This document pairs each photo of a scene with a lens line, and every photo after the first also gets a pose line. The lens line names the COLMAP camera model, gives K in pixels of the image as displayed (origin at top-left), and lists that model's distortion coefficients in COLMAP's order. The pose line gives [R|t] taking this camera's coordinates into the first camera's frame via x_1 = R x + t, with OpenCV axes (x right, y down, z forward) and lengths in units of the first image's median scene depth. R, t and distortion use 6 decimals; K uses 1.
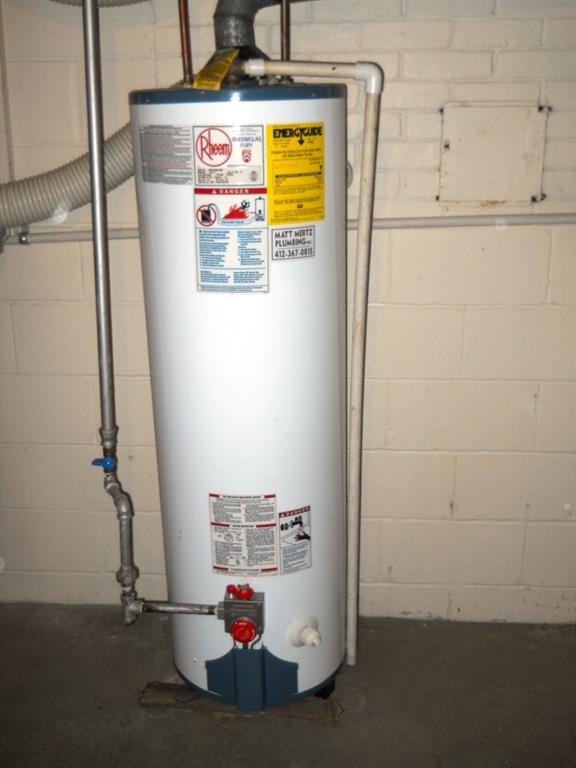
lens RADIAL K [[870.1, 0, 288.0], [0, 870.1, 384.0], [0, 0, 1]] dist [-0.098569, 0.037522]
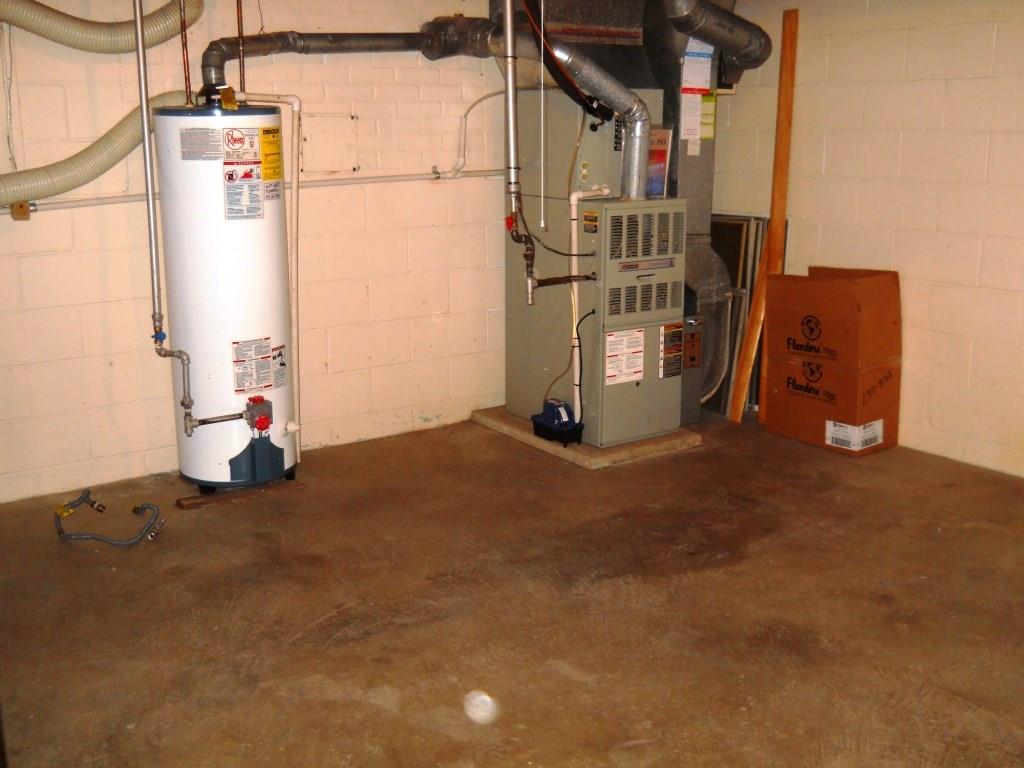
lens RADIAL K [[1160.2, 0, 512.0], [0, 1160.2, 384.0], [0, 0, 1]] dist [-0.098569, 0.037522]
pose [[0.791343, -0.131984, 0.596956, -1.100848], [0.178087, 0.983840, -0.018556, 0.375466], [-0.584860, 0.120994, 0.802059, -1.205006]]
